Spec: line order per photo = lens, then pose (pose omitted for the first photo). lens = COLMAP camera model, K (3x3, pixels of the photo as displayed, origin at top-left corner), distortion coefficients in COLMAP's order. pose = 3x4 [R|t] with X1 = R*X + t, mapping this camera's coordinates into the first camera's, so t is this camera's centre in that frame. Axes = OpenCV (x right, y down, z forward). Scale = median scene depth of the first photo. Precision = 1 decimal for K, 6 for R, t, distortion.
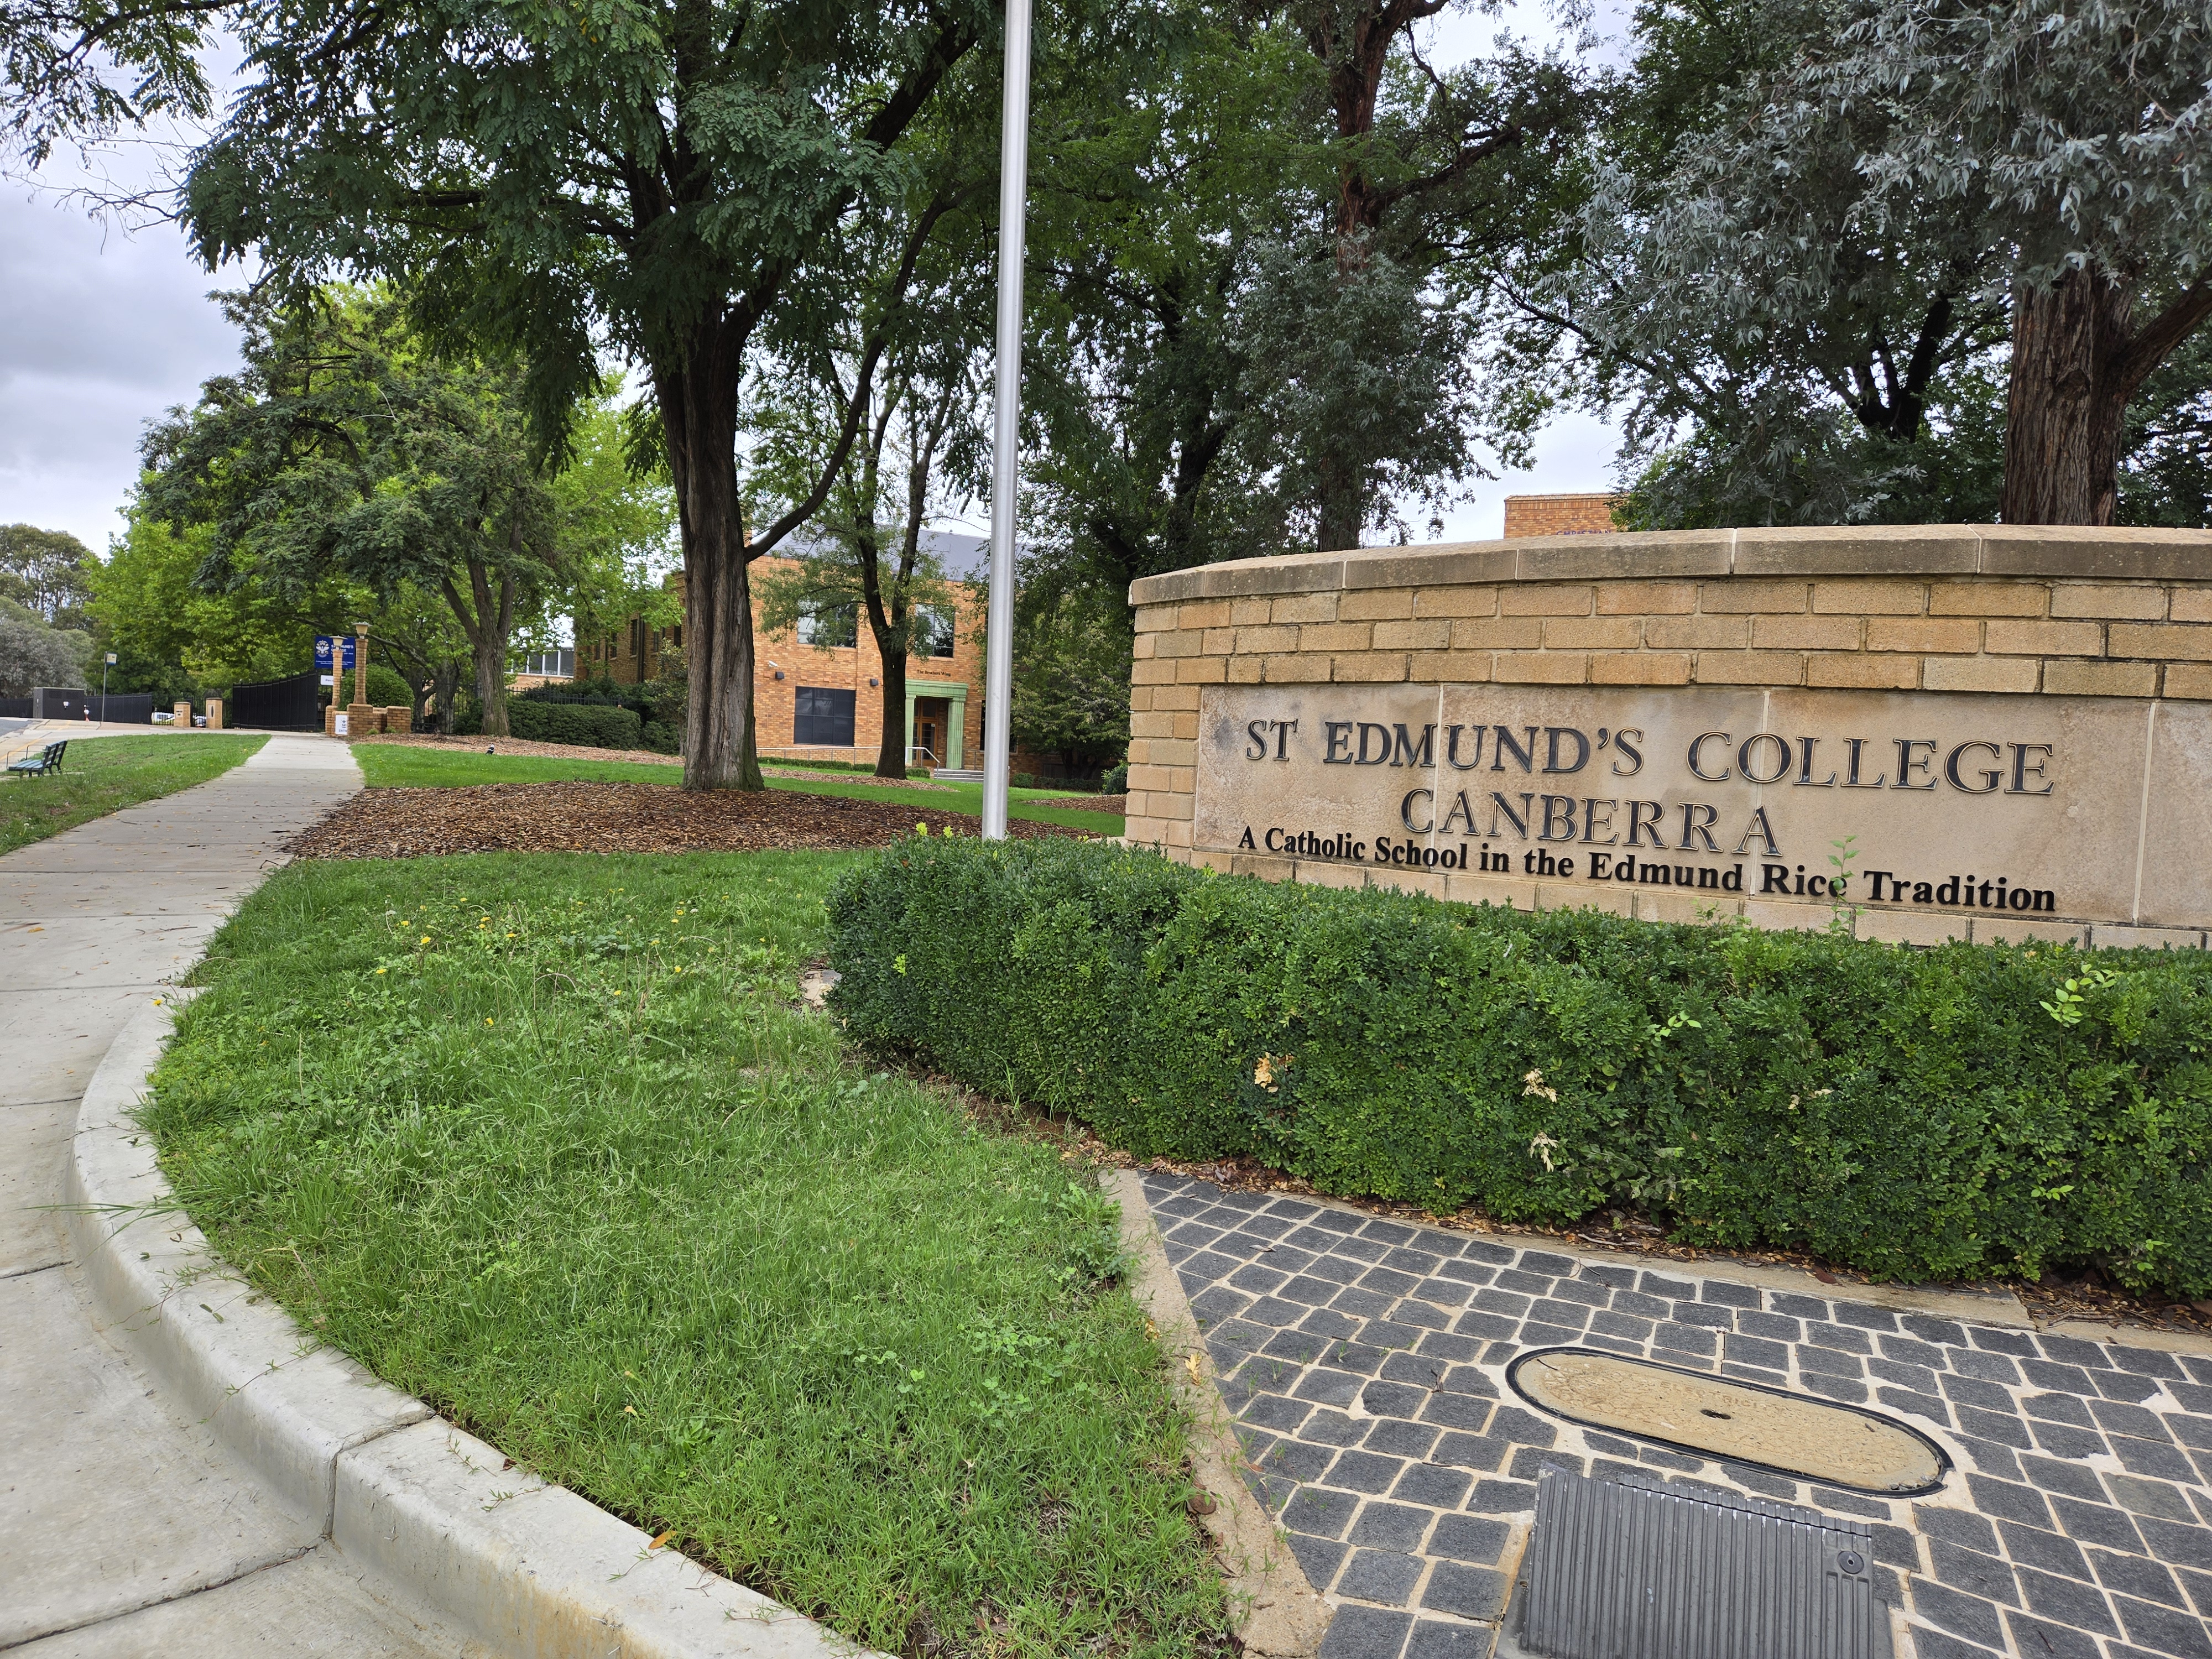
lens RADIAL K [[1456.8, 0, 1100.5], [0, 1456.8, 812.3], [0, 0, 1]] dist [0.087286, -0.071474]
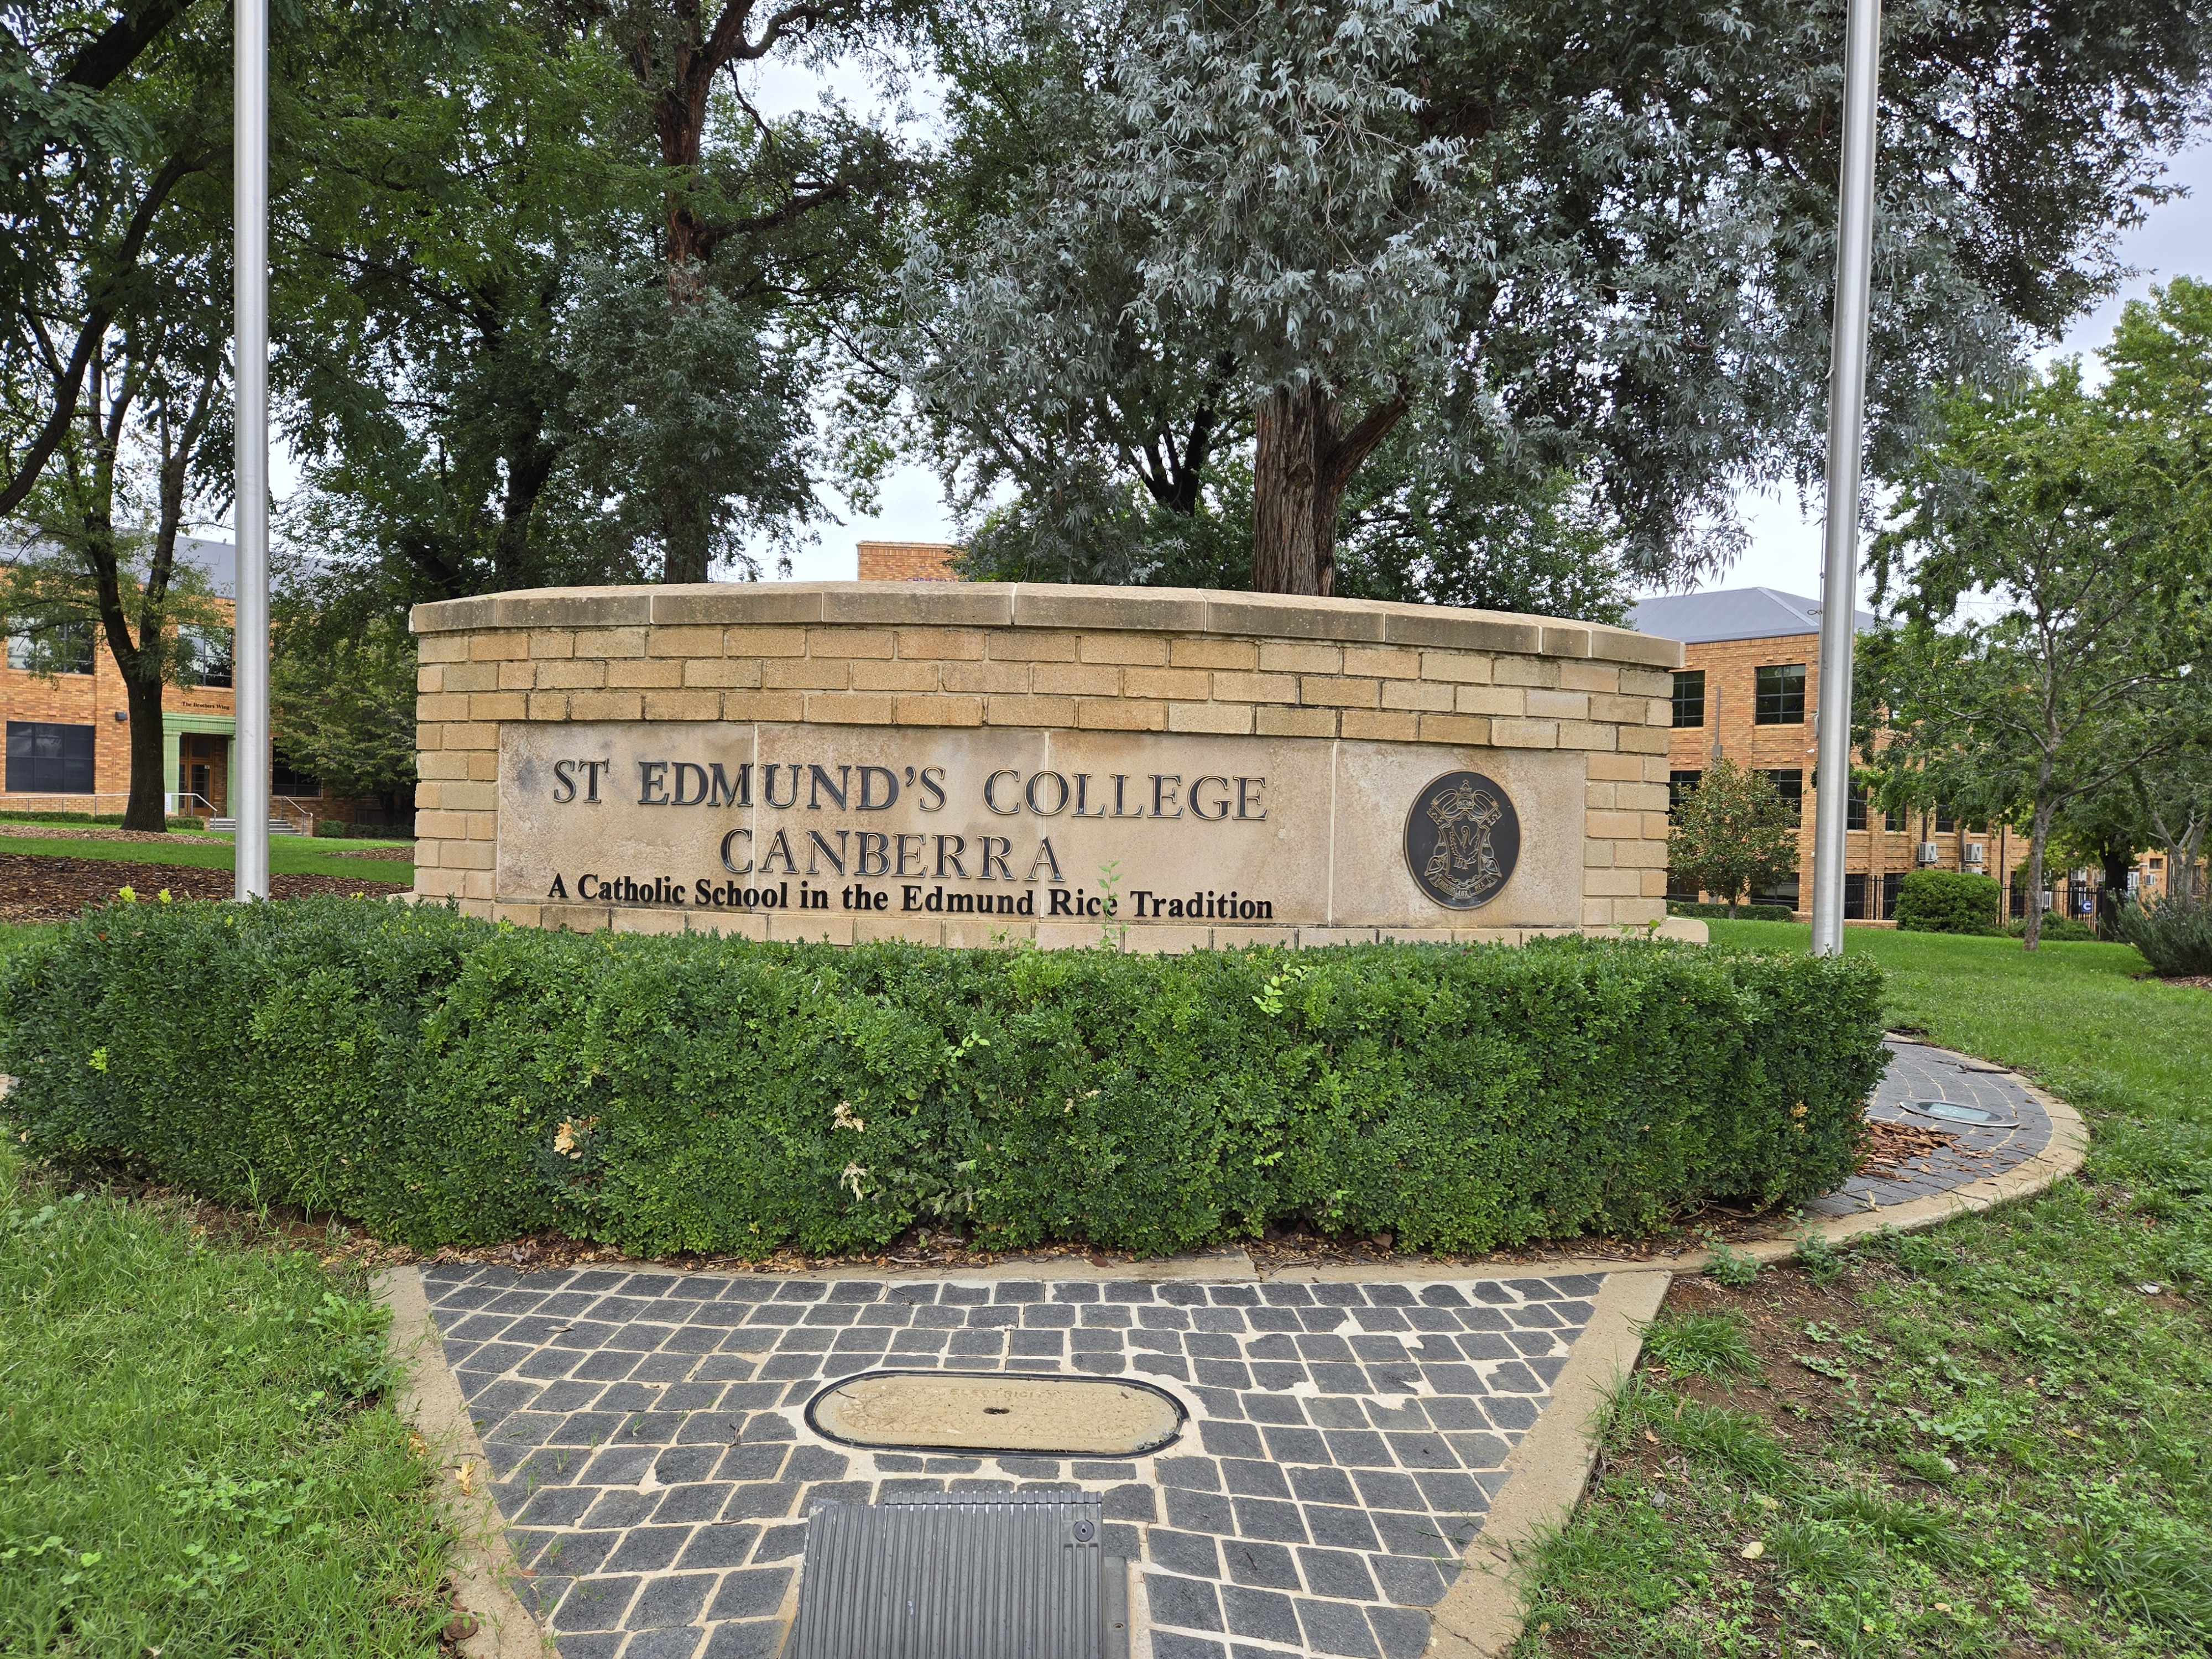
lens RADIAL K [[1456.8, 0, 1092.5], [0, 1456.8, 823.9], [0, 0, 1]] dist [0.087286, -0.071474]
pose [[0.913092, -0.026413, 0.406897, 0.035226], [0.033662, 0.999376, -0.010666, -0.000868], [-0.406362, 0.023436, 0.913412, -0.001146]]
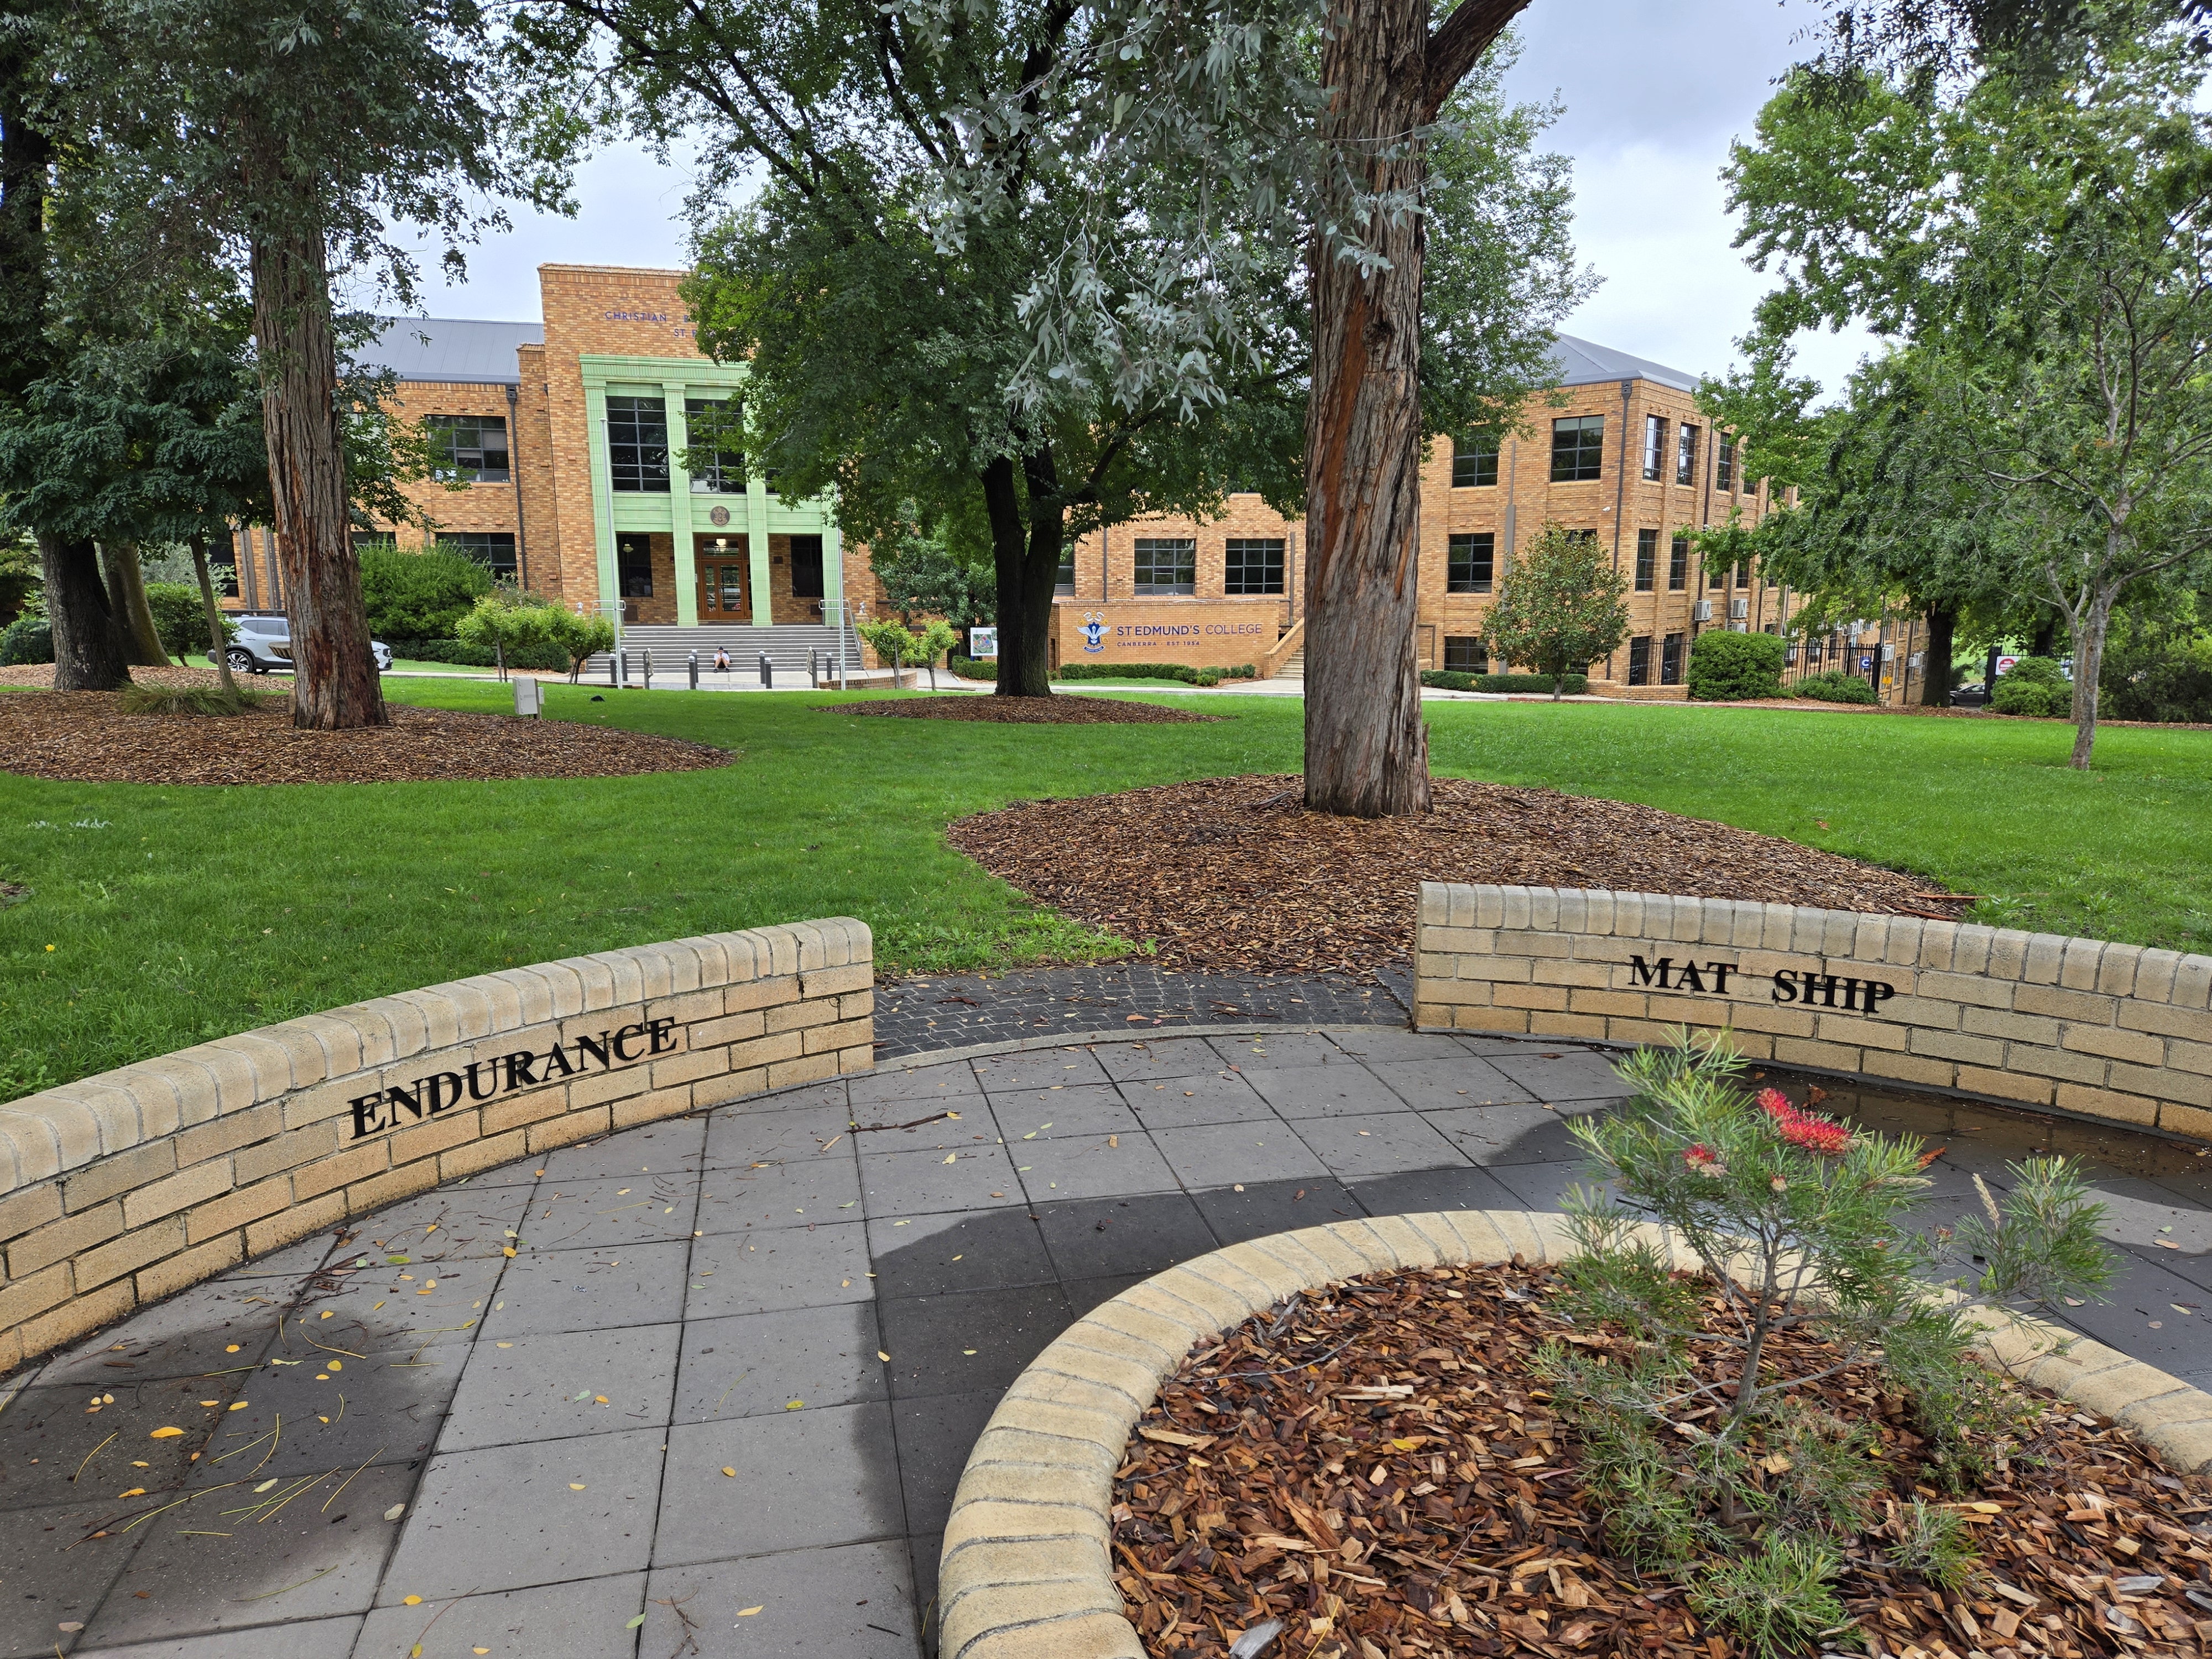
lens RADIAL K [[1456.8, 0, 1081.3], [0, 1456.8, 832.6], [0, 0, 1]] dist [0.087286, -0.071474]
pose [[0.825407, -0.141724, 0.546460, 0.288610], [0.061820, 0.984845, 0.162043, -0.170444], [-0.561144, -0.099969, 0.821659, 1.273938]]
